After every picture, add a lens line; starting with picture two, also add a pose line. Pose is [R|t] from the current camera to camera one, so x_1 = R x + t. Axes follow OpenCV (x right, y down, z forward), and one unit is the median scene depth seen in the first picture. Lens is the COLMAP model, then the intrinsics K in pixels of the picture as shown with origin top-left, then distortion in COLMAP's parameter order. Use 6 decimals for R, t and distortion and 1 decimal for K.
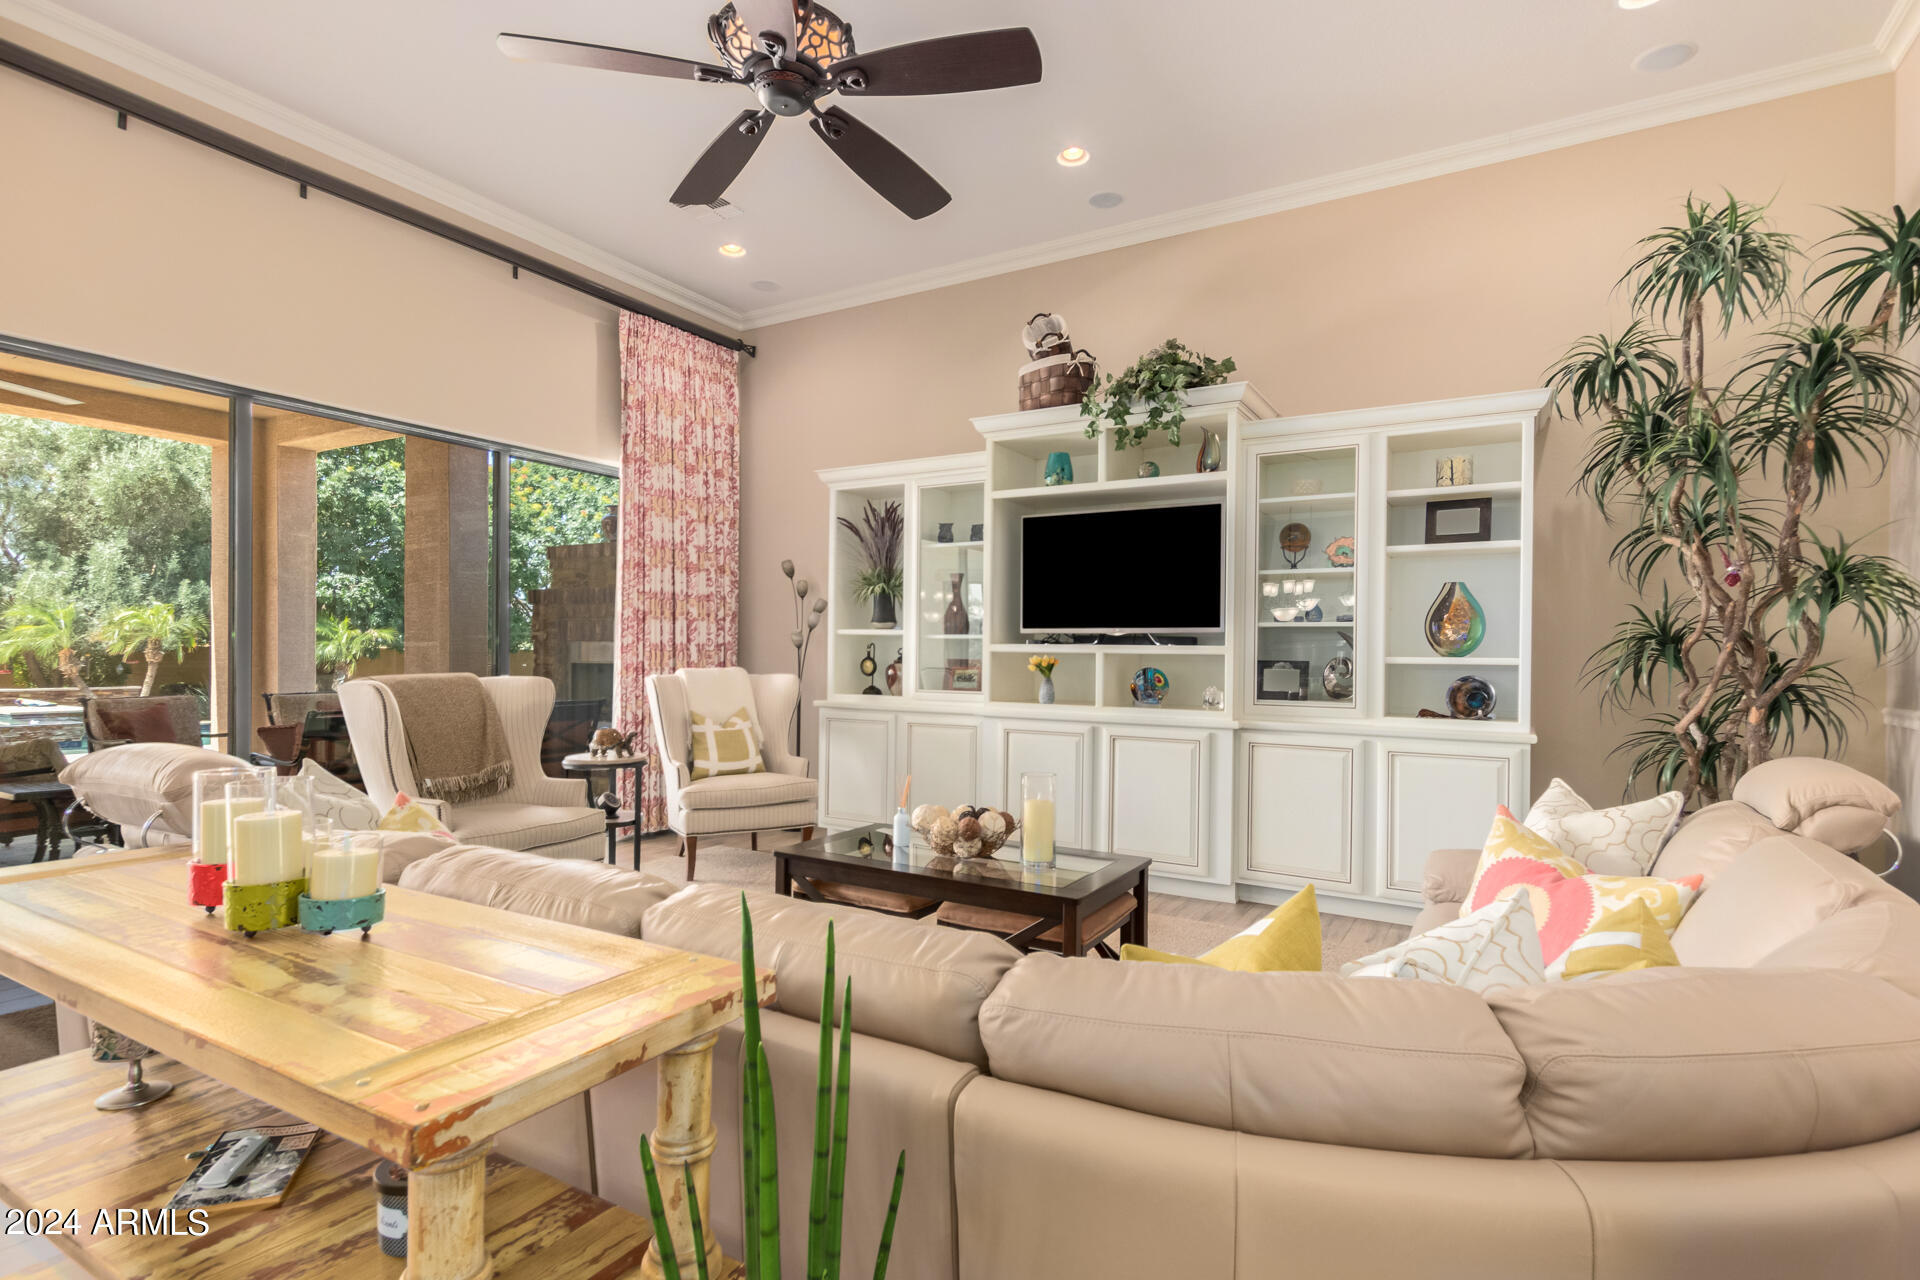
lens RADIAL K [[944.1, 0, 965.5], [0, 944.1, 660.0], [0, 0, 1]] dist [-0.019515, 0.000982]
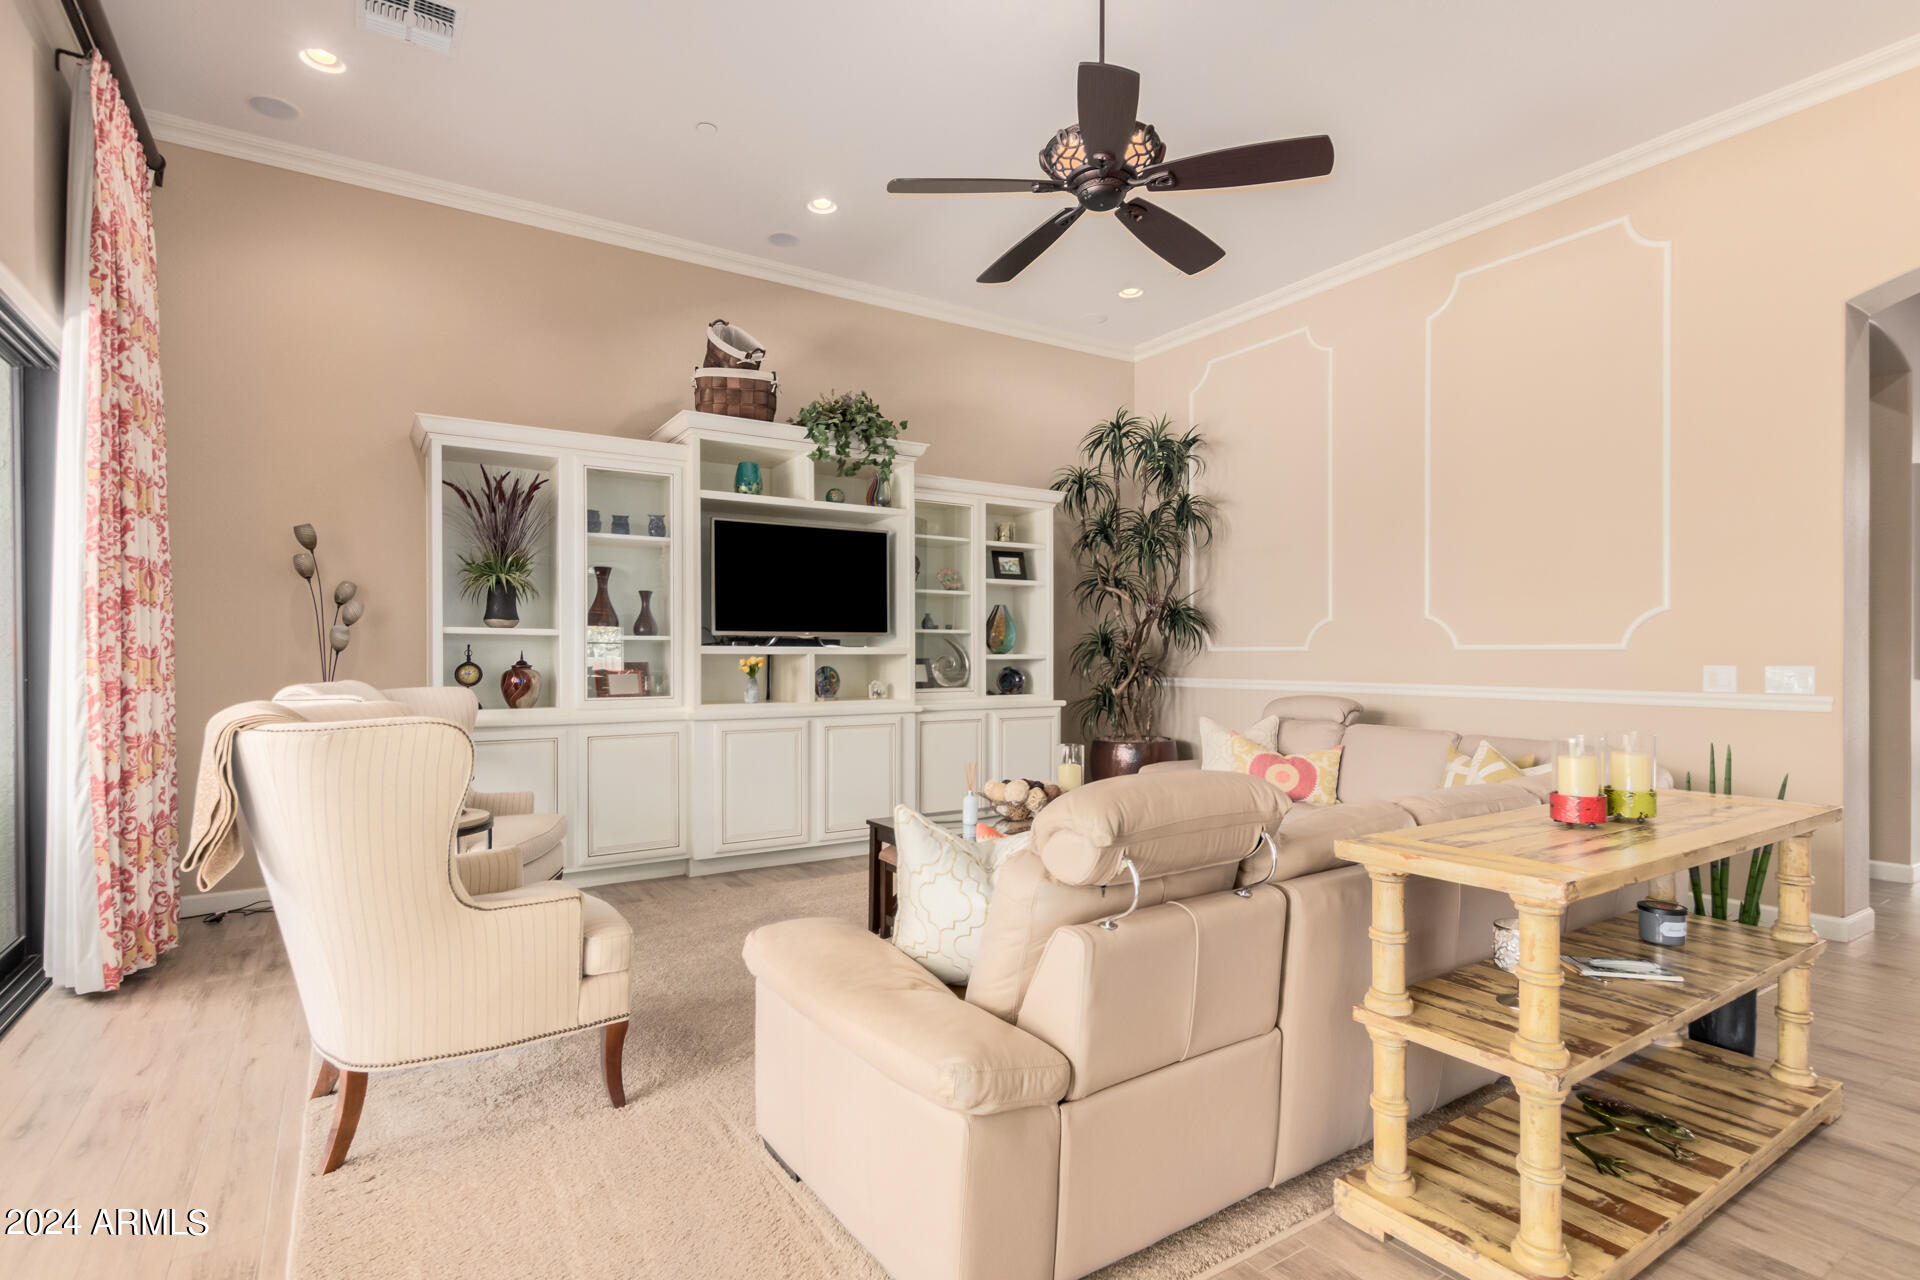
lens RADIAL K [[944.1, 0, 965.5], [0, 944.1, 660.0], [0, 0, 1]] dist [-0.019515, 0.000982]
pose [[0.426326, -0.017223, 0.904406, -0.790065], [0.012455, 0.999836, 0.013170, -0.012719], [-0.904484, 0.005650, 0.426470, 0.360039]]
